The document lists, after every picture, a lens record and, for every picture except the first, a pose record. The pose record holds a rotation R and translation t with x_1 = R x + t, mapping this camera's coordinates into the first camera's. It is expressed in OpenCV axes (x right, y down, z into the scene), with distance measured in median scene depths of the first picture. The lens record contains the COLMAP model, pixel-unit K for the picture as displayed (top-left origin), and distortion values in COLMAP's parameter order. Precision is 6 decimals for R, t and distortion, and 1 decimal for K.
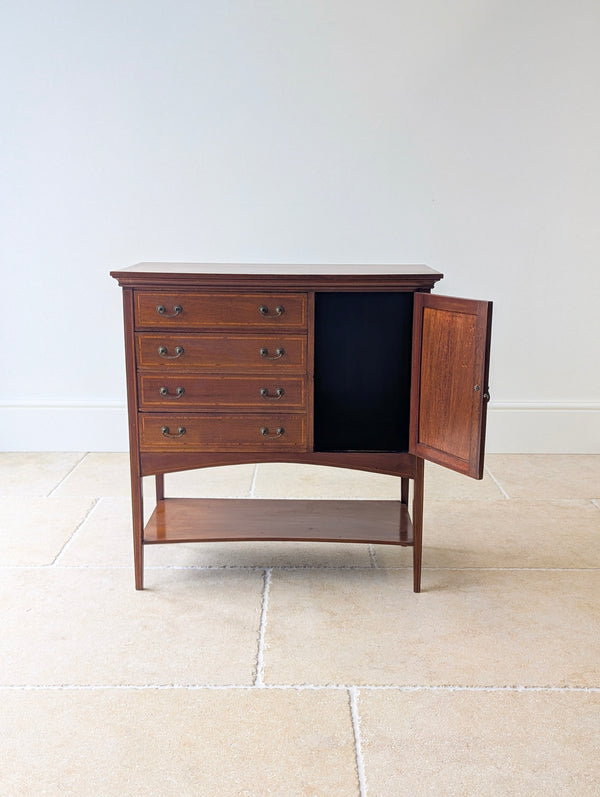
lens RADIAL K [[932.6, 0, 307.9], [0, 932.6, 404.0], [0, 0, 1]] dist [0.055532, 0.000000]
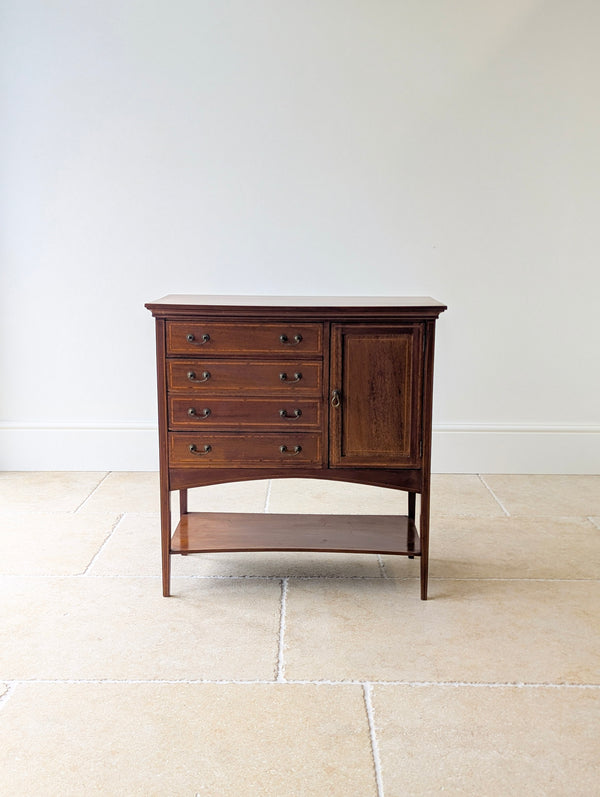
lens RADIAL K [[932.6, 0, 299.8], [0, 932.6, 405.4], [0, 0, 1]] dist [0.055532, 0.000000]
pose [[0.999959, 0.001476, -0.008963, -0.018057], [-0.001718, 0.999633, -0.027048, 0.007700], [0.008920, 0.027062, 0.999594, -0.089272]]
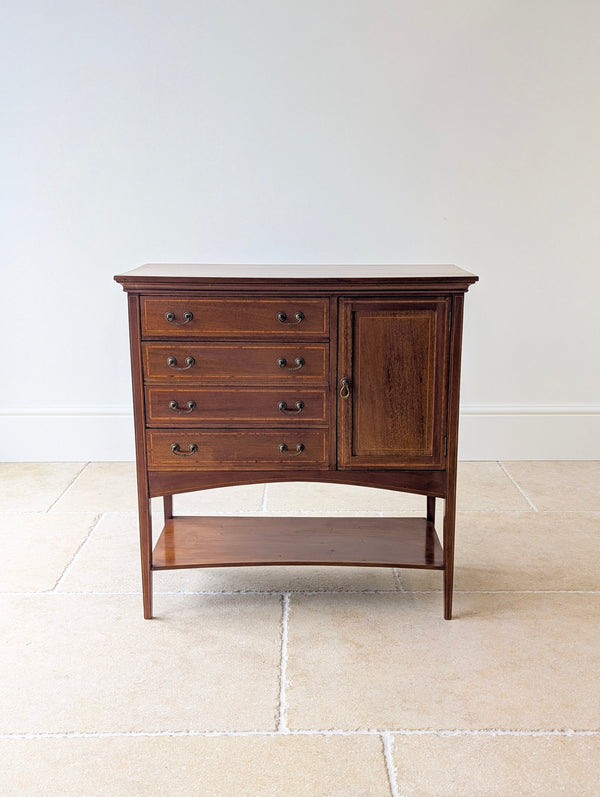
lens RADIAL K [[932.6, 0, 310.8], [0, 932.6, 420.7], [0, 0, 1]] dist [0.055532, 0.000000]
pose [[0.999965, -0.006454, 0.005396, -0.024548], [0.006312, 0.999644, 0.025905, -0.022010], [-0.005561, -0.025870, 0.999650, 0.084252]]
